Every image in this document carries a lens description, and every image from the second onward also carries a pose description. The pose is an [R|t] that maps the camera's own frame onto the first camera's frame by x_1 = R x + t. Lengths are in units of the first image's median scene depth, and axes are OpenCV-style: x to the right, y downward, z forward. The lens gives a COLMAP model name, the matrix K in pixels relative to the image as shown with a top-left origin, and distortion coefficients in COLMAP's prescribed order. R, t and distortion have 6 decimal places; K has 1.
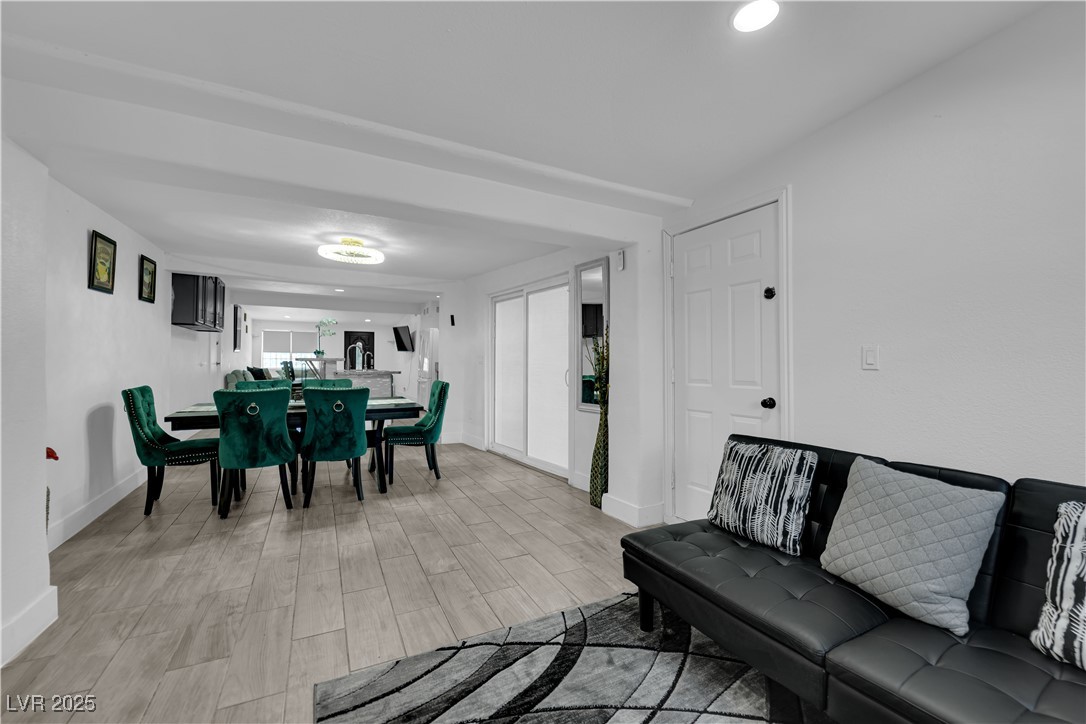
lens RADIAL K [[438.7, 0, 544.5], [0, 438.7, 361.2], [0, 0, 1]] dist [-0.011208, -0.002267]
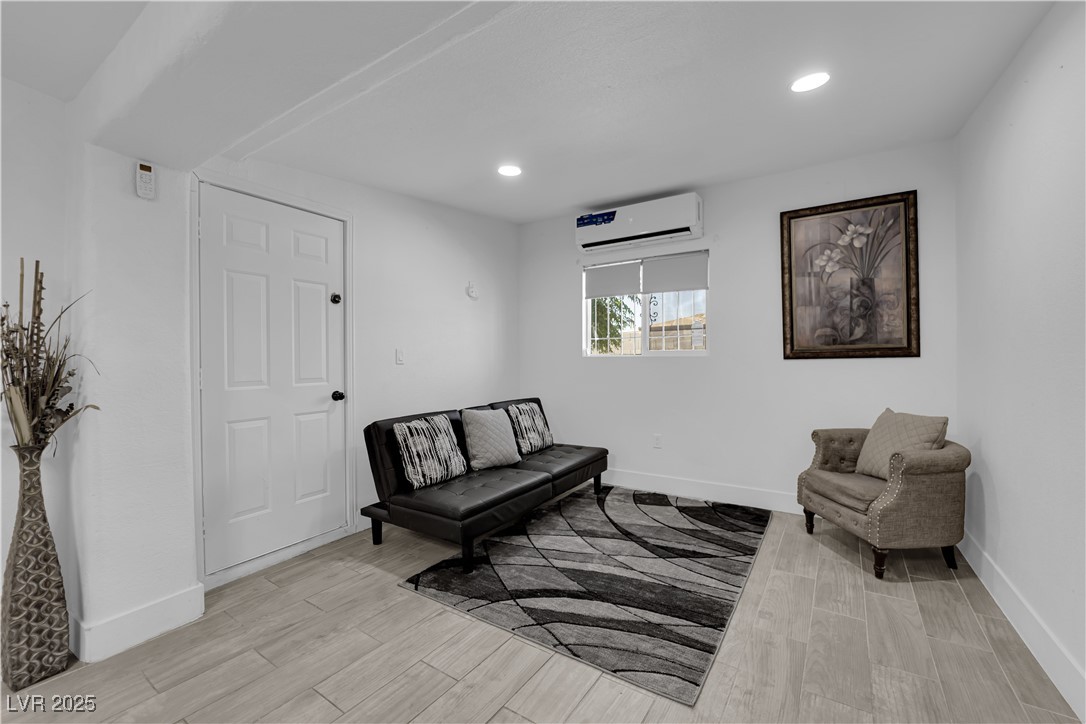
lens RADIAL K [[438.7, 0, 547.9], [0, 438.7, 360.1], [0, 0, 1]] dist [-0.011208, -0.002267]
pose [[-0.491538, -0.004962, 0.870842, -0.618640], [-0.001555, 0.999987, 0.004820, -0.002694], [-0.870855, 0.001015, -0.491540, 0.899109]]
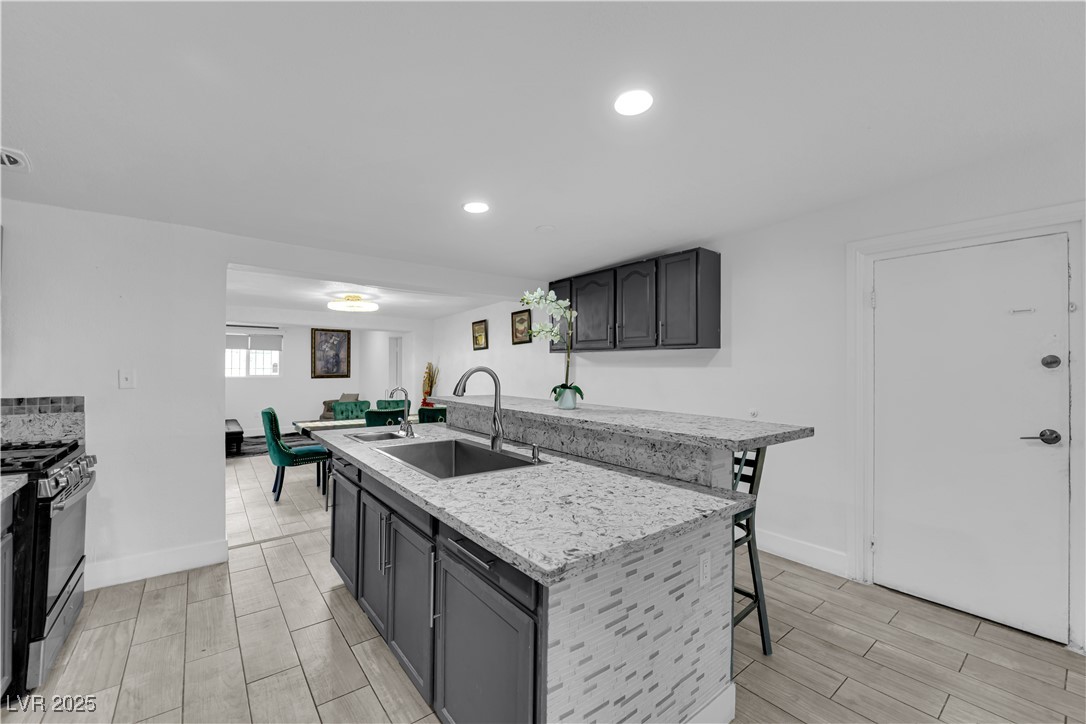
lens RADIAL K [[438.7, 0, 547.8], [0, 438.7, 358.4], [0, 0, 1]] dist [-0.011208, -0.002267]
pose [[-0.983883, -0.014663, -0.178210, -1.077750], [-0.010803, 0.999686, -0.022609, -0.094555], [0.178485, -0.020320, -0.983733, 3.288654]]
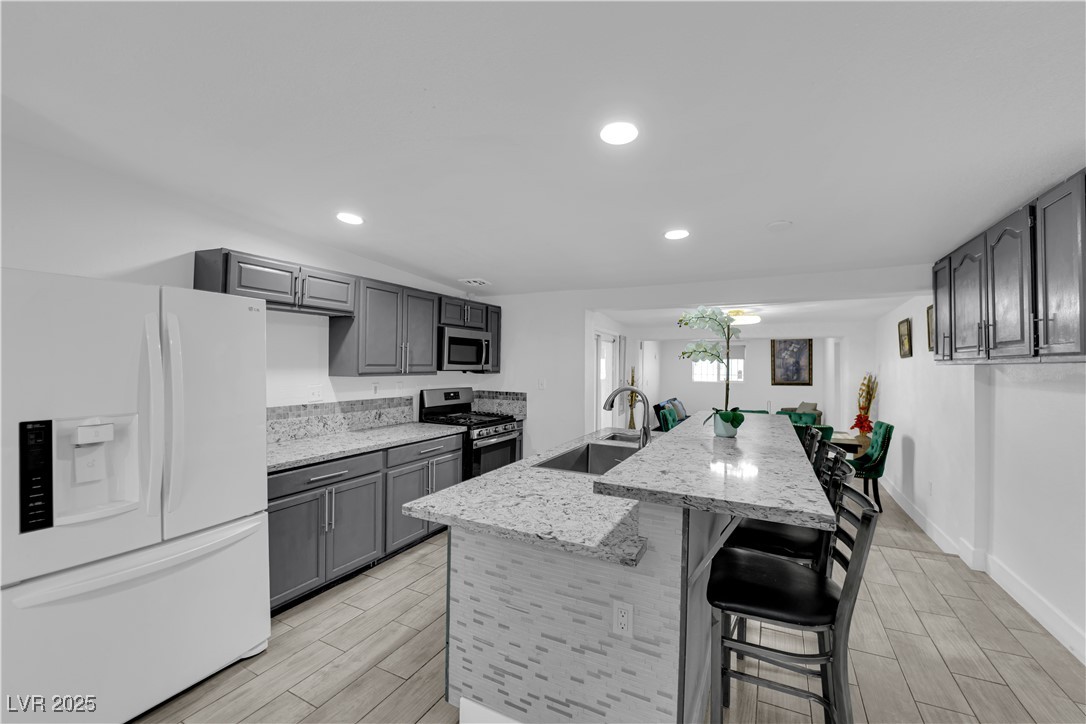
lens RADIAL K [[438.7, 0, 546.4], [0, 438.7, 361.7], [0, 0, 1]] dist [-0.011208, -0.002267]
pose [[-0.570569, -0.004875, 0.821235, -1.707687], [-0.015769, 0.999863, -0.005021, -0.136959], [-0.821098, -0.015815, -0.570567, 3.152331]]
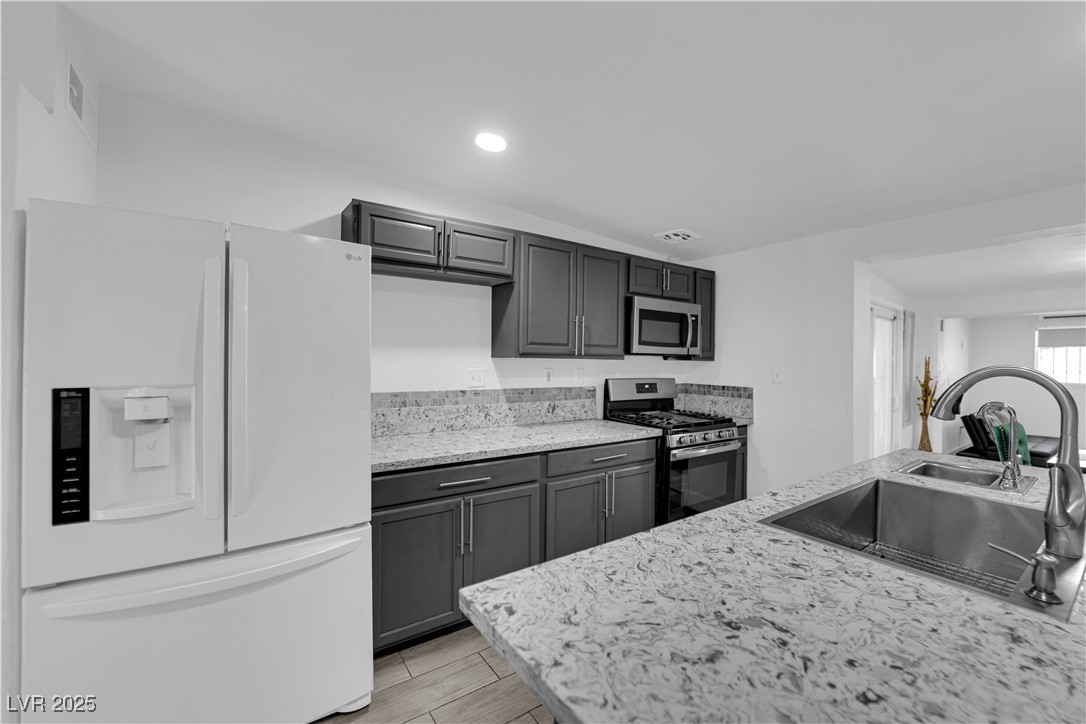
lens RADIAL K [[438.7, 0, 545.6], [0, 438.7, 360.8], [0, 0, 1]] dist [-0.011208, -0.002267]
pose [[-0.114336, -0.006913, 0.993418, -1.412891], [-0.016462, 0.999852, 0.005063, -0.096303], [-0.993306, -0.015775, -0.114433, 2.959037]]
